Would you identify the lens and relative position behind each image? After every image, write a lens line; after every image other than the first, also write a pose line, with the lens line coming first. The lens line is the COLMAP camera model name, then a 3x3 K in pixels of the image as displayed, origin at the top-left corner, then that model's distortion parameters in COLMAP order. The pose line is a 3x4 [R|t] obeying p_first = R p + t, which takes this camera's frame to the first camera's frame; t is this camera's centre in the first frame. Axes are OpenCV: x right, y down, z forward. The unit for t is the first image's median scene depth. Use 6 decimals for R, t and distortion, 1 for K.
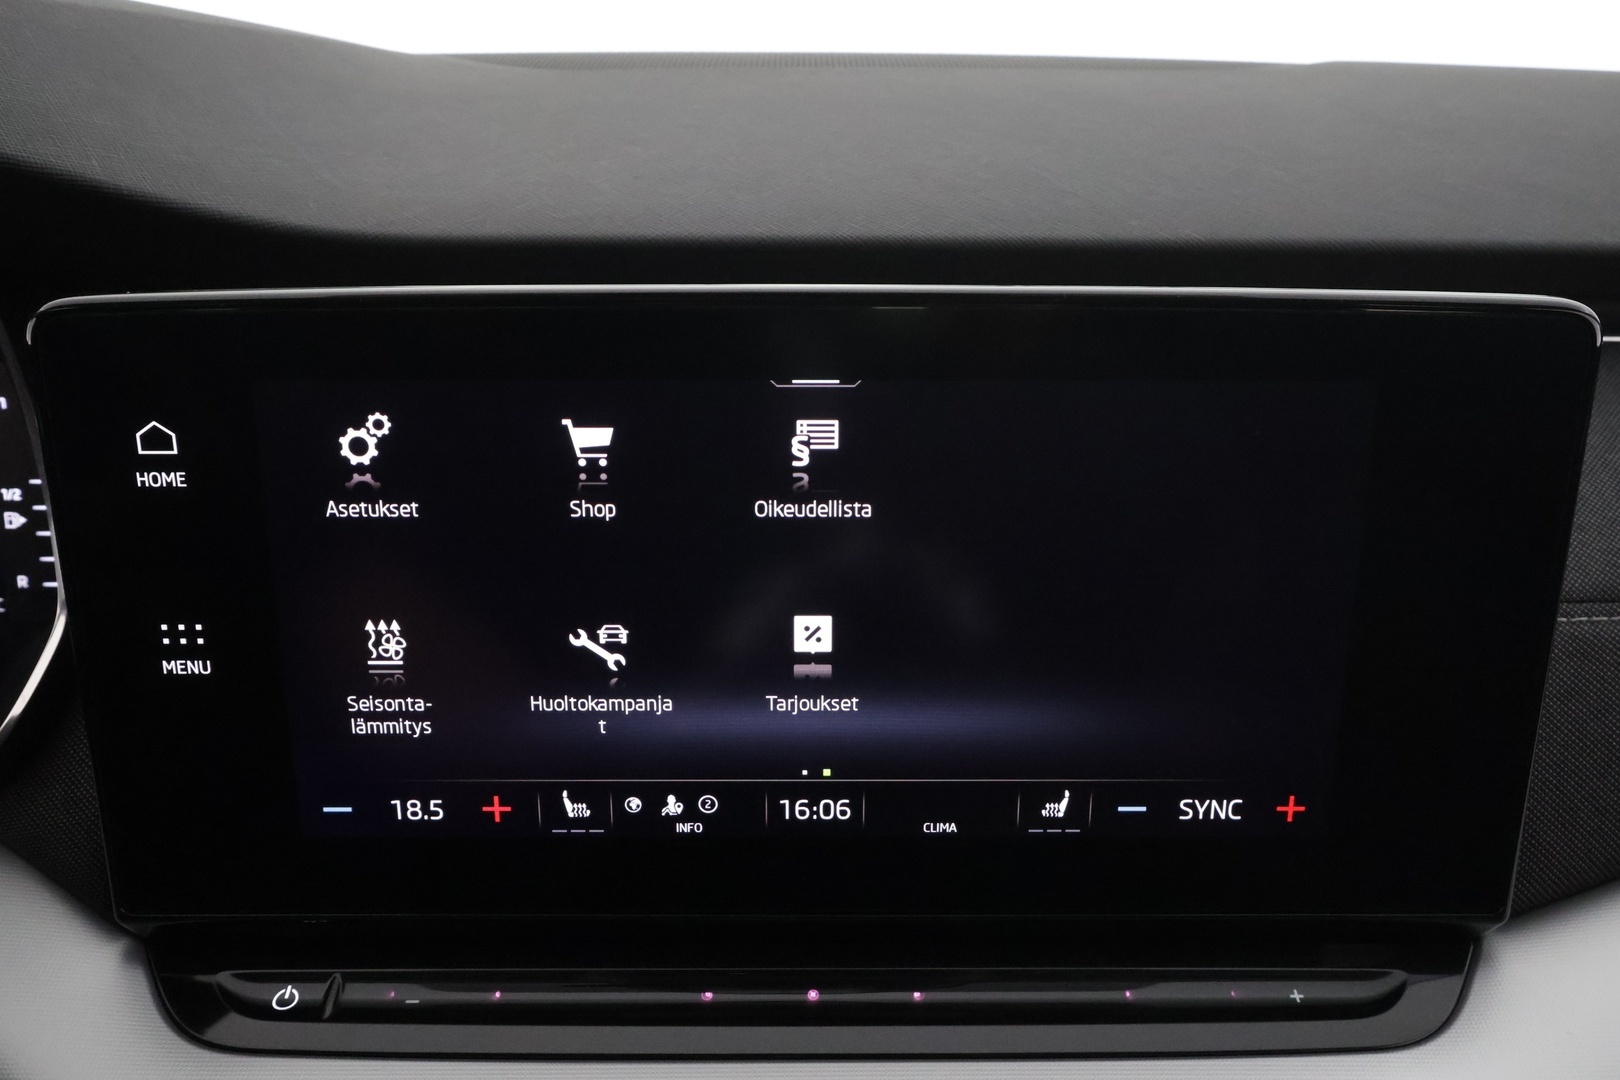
lens RADIAL K [[1320.2, 0, 810.8], [0, 1320.2, 539.4], [0, 0, 1]] dist [-0.027084, -0.009850]
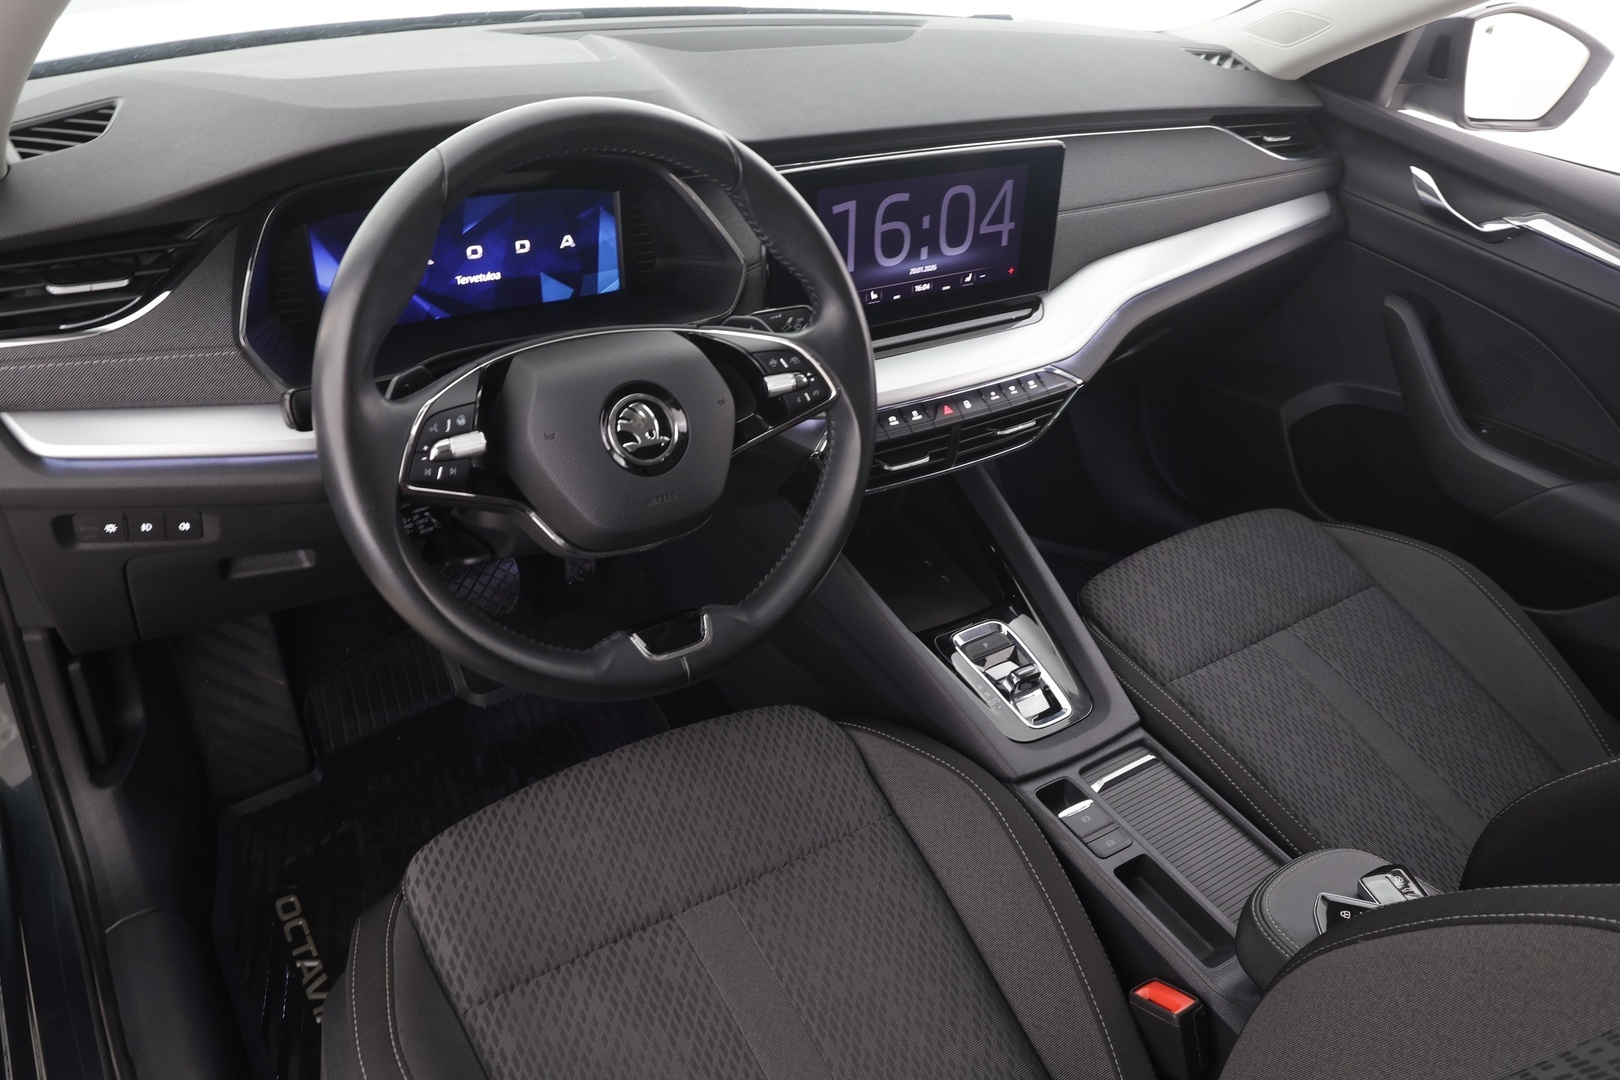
lens RADIAL K [[1181.5, 0, 809.0], [0, 1181.5, 539.8], [0, 0, 1]] dist [-0.011983, 0.008796]
pose [[0.833826, -0.249605, 0.492373, -2.246137], [0.154985, 0.961914, 0.225171, 0.080795], [-0.529824, -0.111443, 0.840754, -1.924106]]
